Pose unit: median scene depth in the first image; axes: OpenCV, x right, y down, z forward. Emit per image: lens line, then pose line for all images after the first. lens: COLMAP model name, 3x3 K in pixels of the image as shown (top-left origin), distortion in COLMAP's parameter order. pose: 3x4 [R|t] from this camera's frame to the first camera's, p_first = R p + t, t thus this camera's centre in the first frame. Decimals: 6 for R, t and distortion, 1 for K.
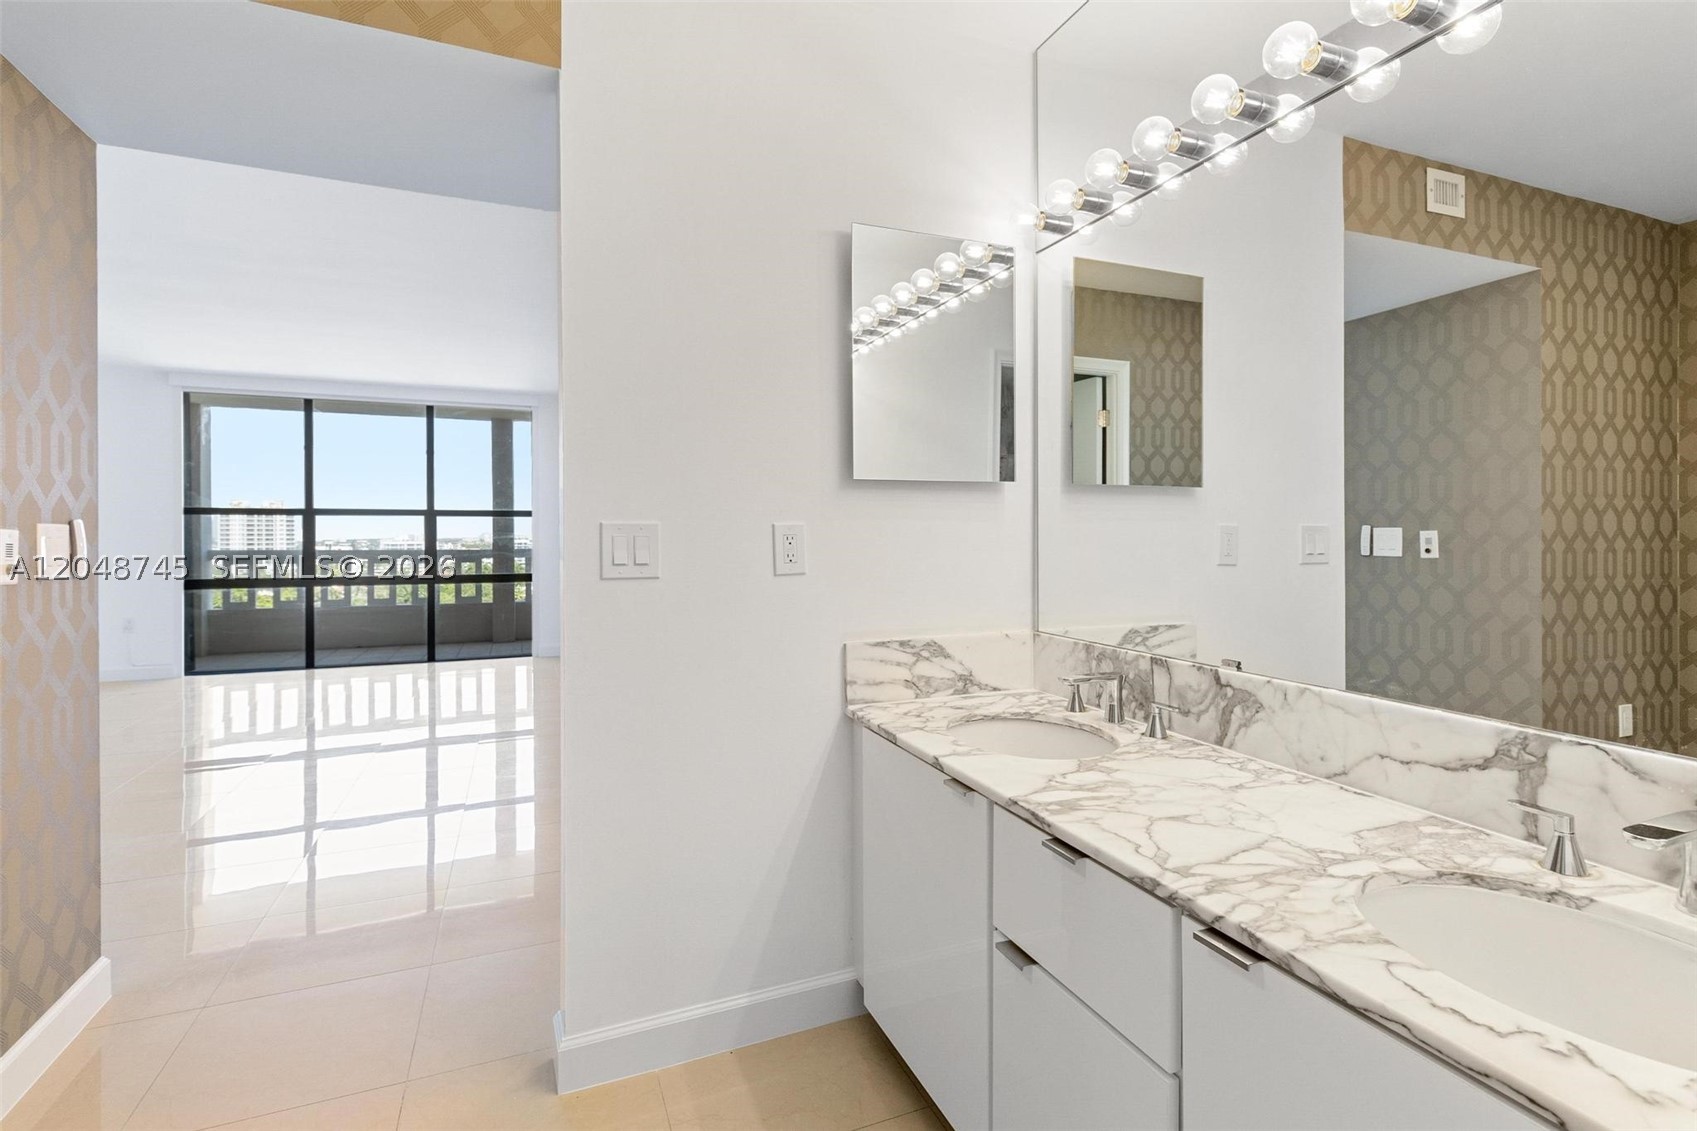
lens RADIAL K [[796.2, 0, 853.6], [0, 796.2, 534.5], [0, 0, 1]] dist [0.001201, -0.000019]
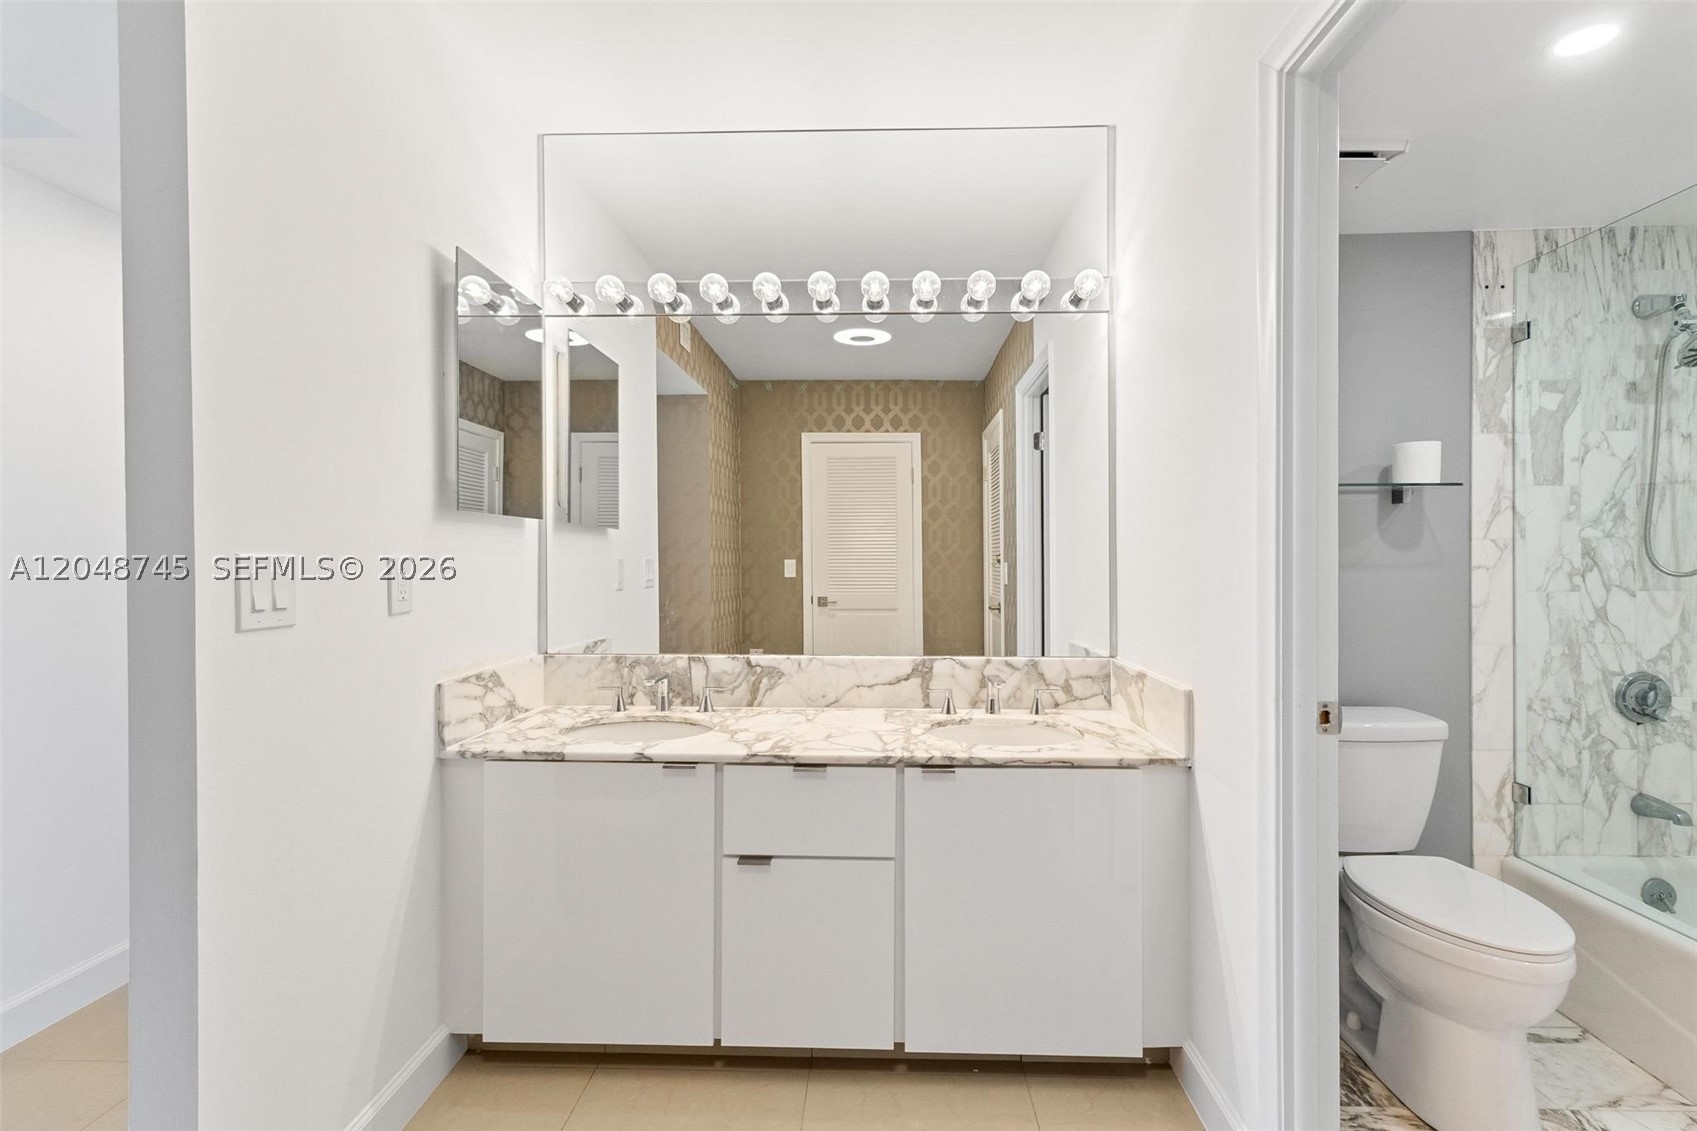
lens RADIAL K [[788.7, 0, 859.9], [0, 788.7, 559.5], [0, 0, 1]] dist [0.003789, 0.000325]
pose [[0.407017, 0.003884, 0.913412, -0.971672], [0.000786, 0.999989, -0.004603, -0.008571], [-0.913420, 0.002592, 0.407010, 0.235672]]
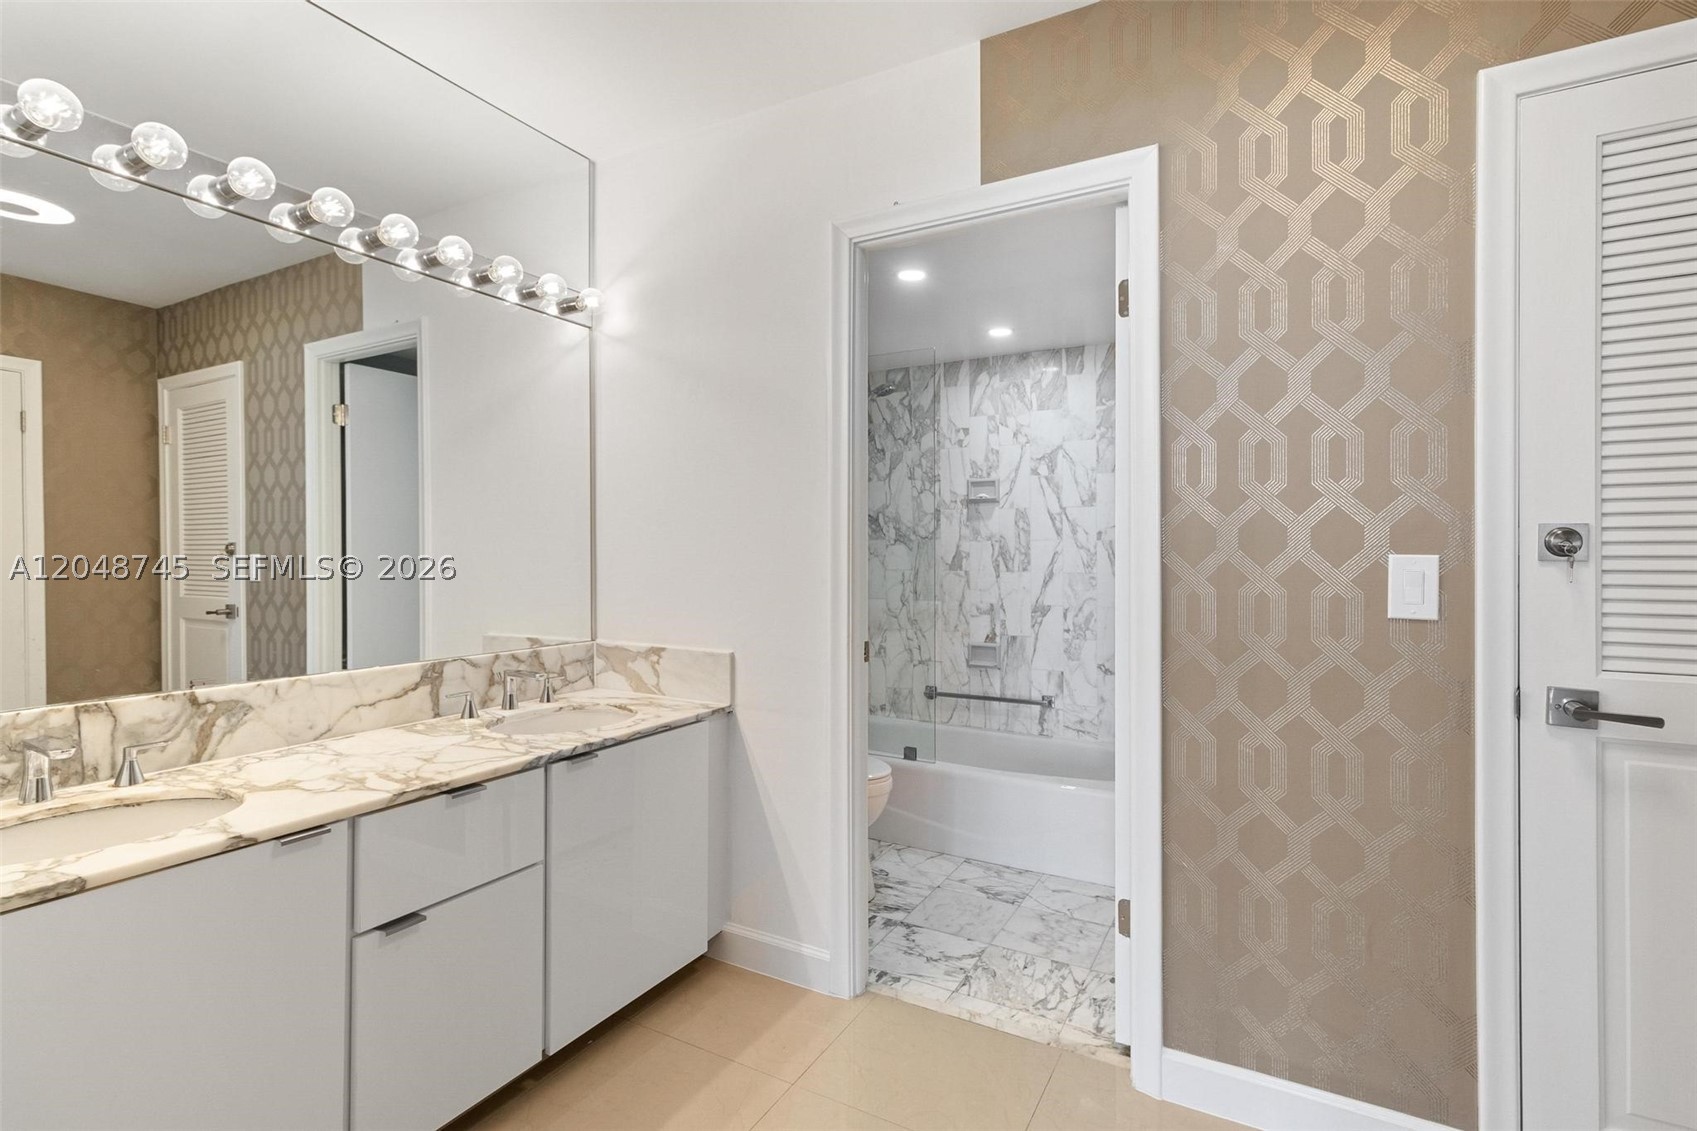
lens RADIAL K [[788.7, 0, 859.9], [0, 788.7, 559.5], [0, 0, 1]] dist [0.003789, 0.000325]
pose [[-0.631582, -0.005583, 0.775289, -1.061148], [-0.000238, 0.999975, 0.007007, -0.012721], [-0.775309, 0.004241, -0.631568, 1.153689]]
